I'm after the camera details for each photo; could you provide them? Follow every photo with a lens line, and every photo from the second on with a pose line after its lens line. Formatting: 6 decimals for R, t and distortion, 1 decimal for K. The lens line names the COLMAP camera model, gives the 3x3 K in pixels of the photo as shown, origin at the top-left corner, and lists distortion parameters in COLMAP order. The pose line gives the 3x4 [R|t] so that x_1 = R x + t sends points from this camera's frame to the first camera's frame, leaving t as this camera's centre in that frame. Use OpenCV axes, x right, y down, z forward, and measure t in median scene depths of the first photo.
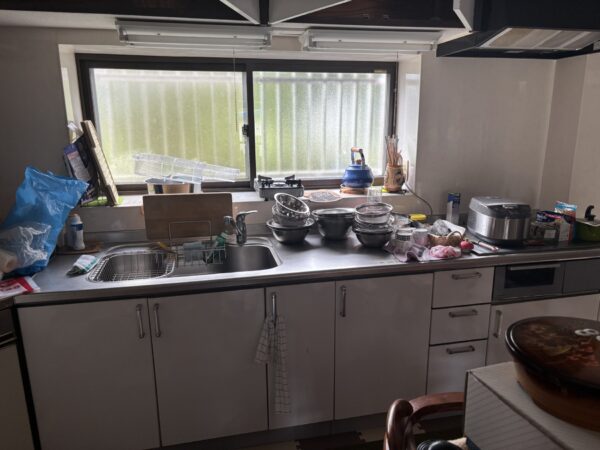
lens RADIAL K [[454.9, 0, 296.5], [0, 454.9, 230.5], [0, 0, 1]] dist [0.053560, -0.001474]
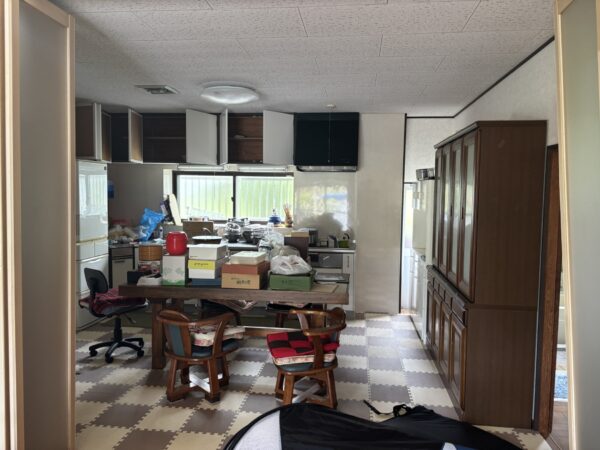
lens RADIAL K [[454.9, 0, 302.7], [0, 454.9, 222.3], [0, 0, 1]] dist [0.053560, -0.001474]
pose [[0.948103, 0.042235, -0.315145, 1.173965], [-0.094108, 0.984006, -0.151247, 0.270504], [0.303717, 0.173056, 0.936914, -1.314187]]
